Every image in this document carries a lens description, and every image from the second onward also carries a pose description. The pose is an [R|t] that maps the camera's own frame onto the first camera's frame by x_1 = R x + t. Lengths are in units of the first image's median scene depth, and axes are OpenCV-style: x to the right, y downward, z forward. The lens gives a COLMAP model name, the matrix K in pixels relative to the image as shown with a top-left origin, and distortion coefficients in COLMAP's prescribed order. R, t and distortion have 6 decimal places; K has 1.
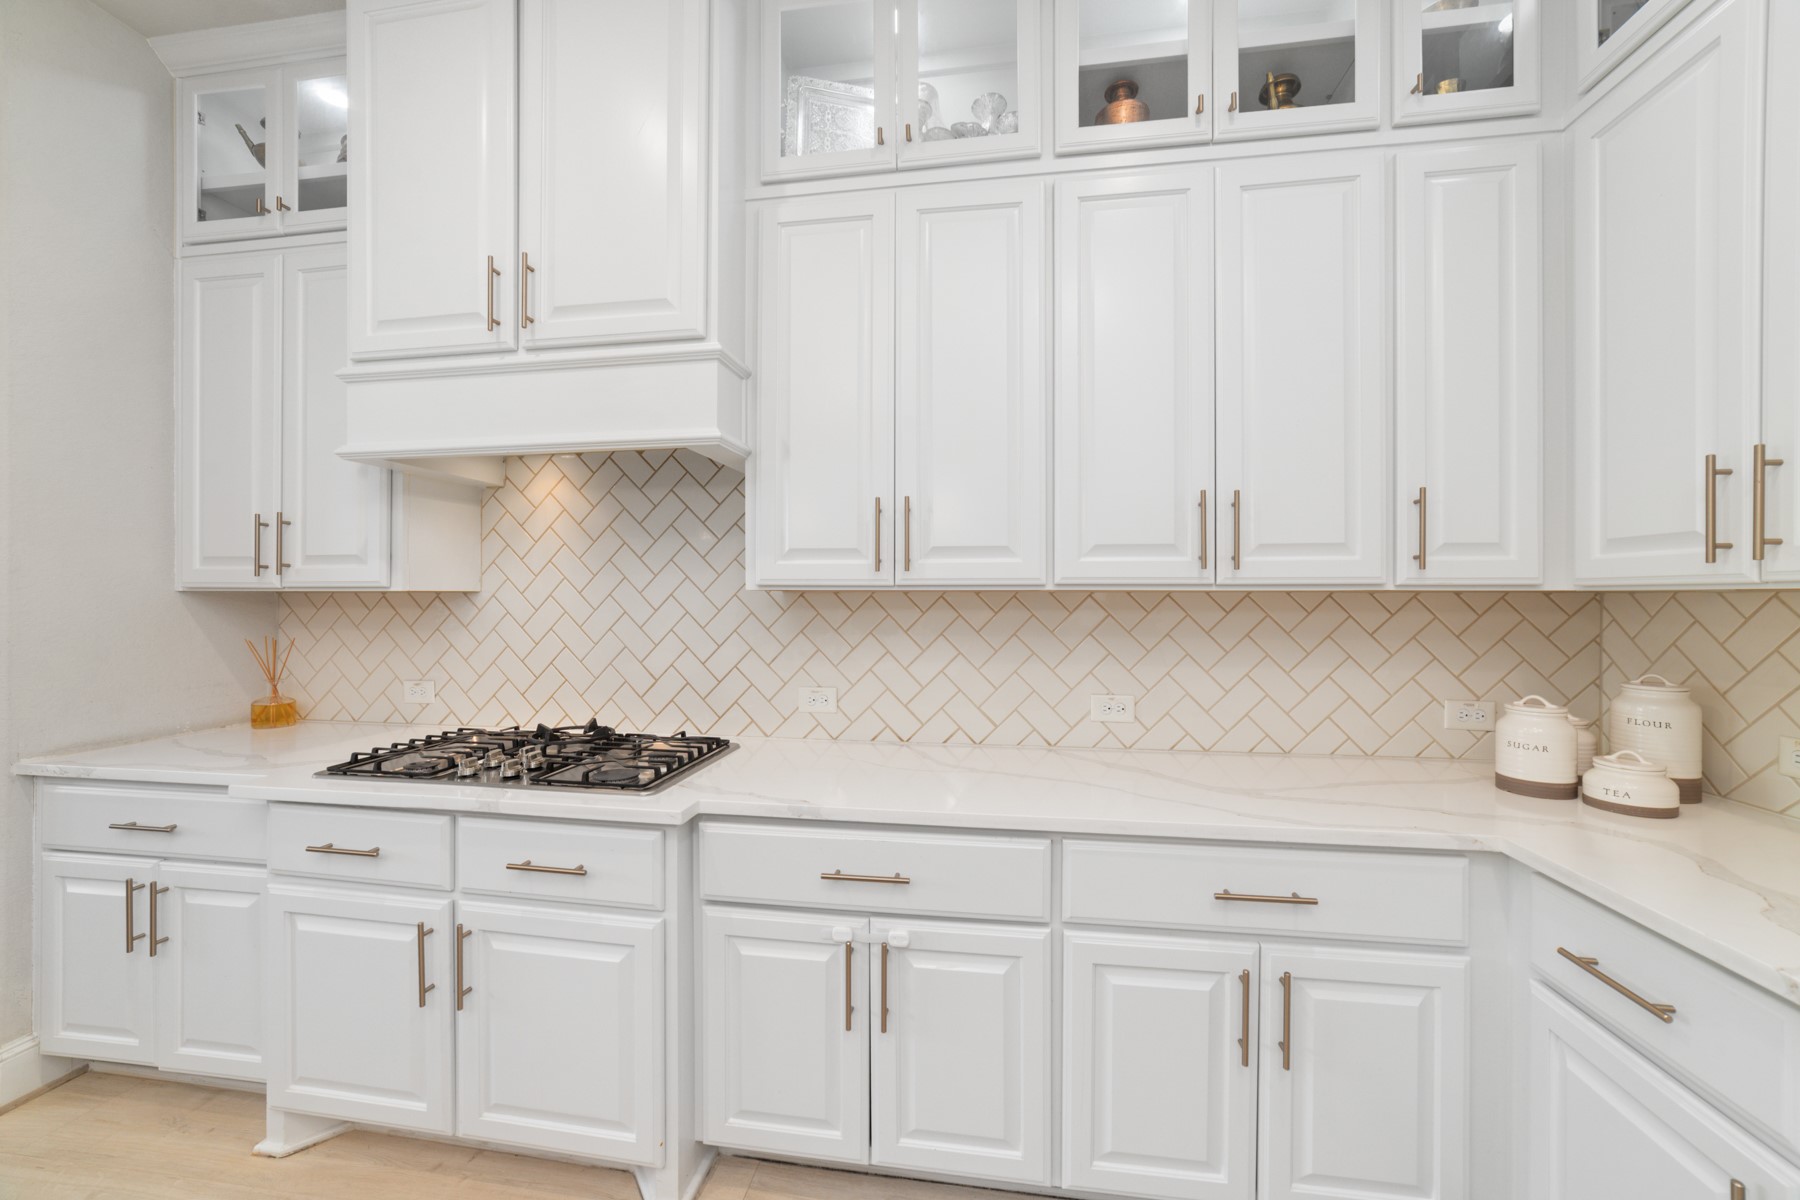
lens RADIAL K [[693.4, 0, 897.4], [0, 693.4, 605.1], [0, 0, 1]] dist [-0.010800, 0.002409]
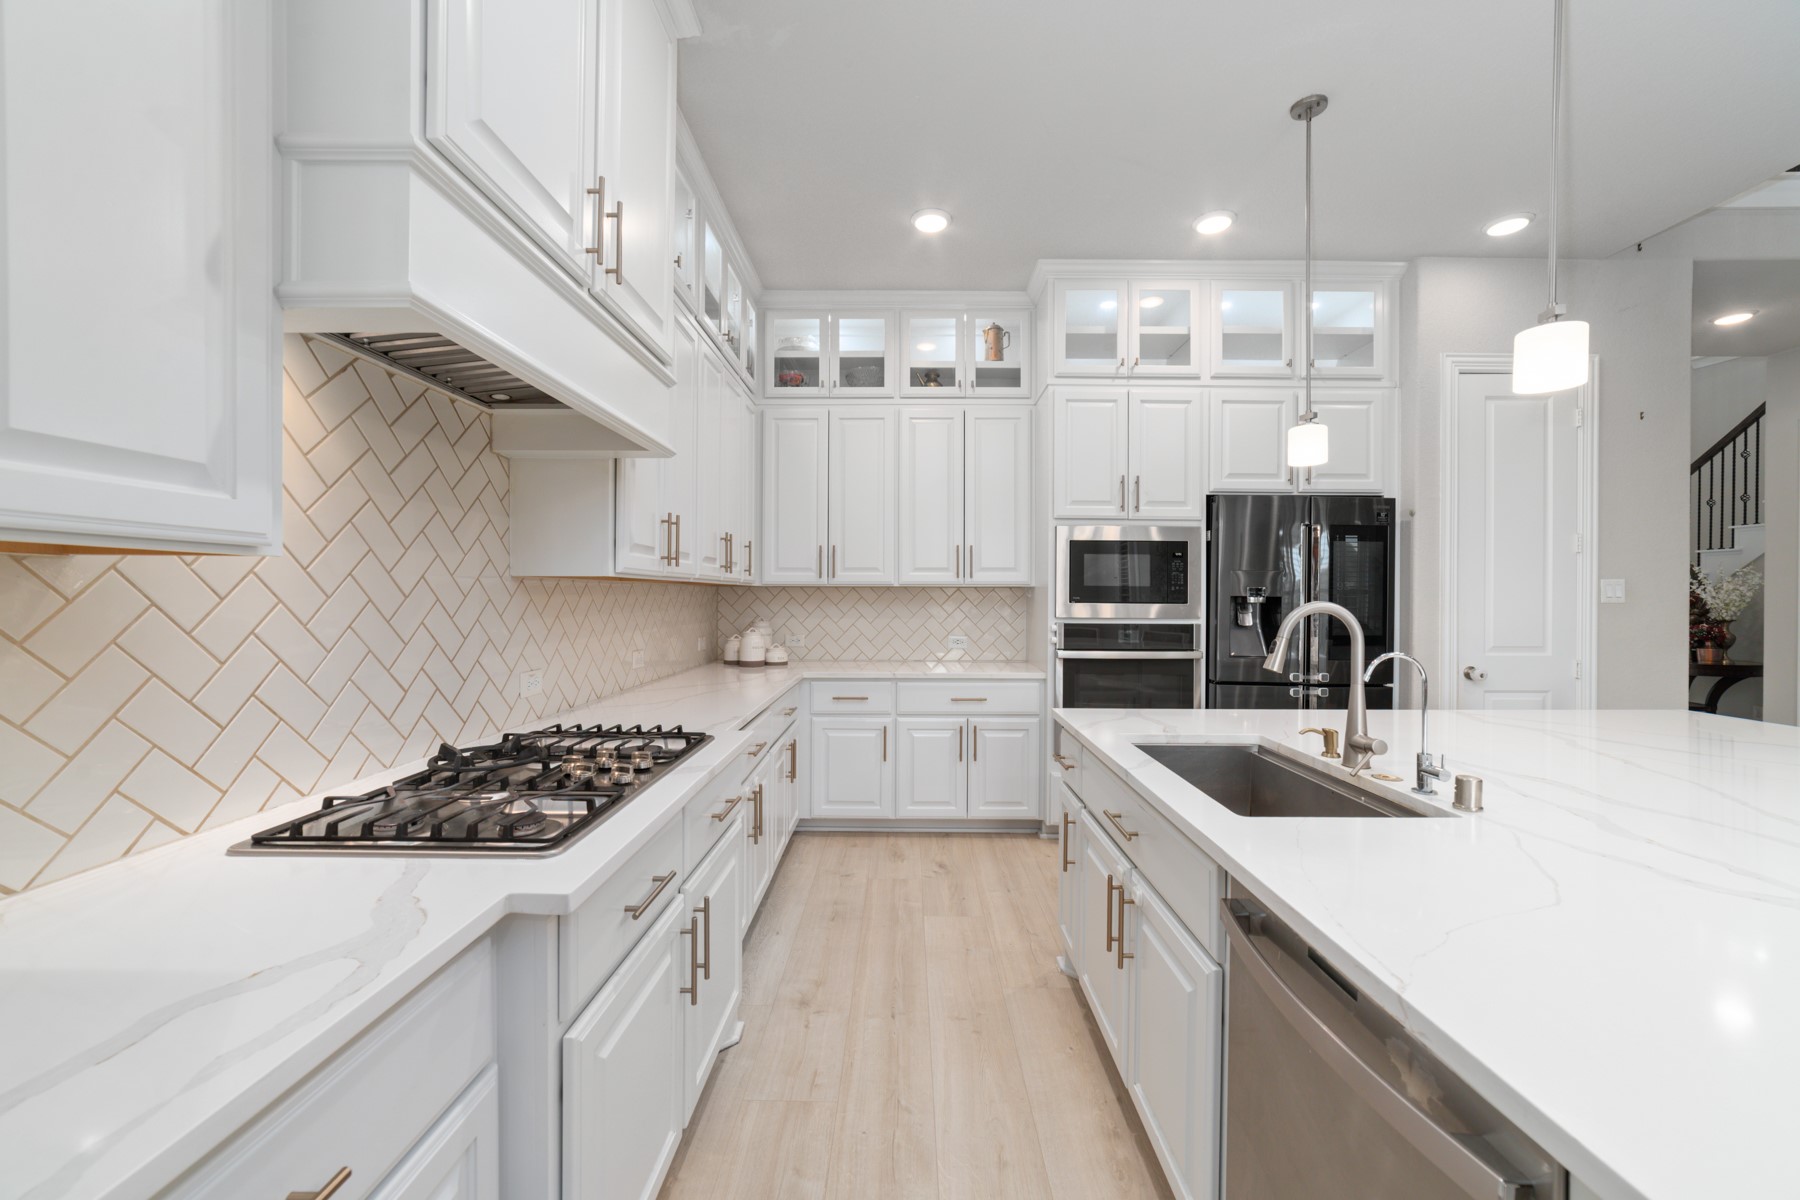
lens RADIAL K [[693.4, 0, 907.2], [0, 693.4, 593.4], [0, 0, 1]] dist [-0.010800, 0.002409]
pose [[-0.154293, -0.005743, 0.988008, -1.494444], [-0.013522, 0.999902, 0.003700, -0.007899], [-0.987933, -0.012789, -0.154356, 0.773604]]
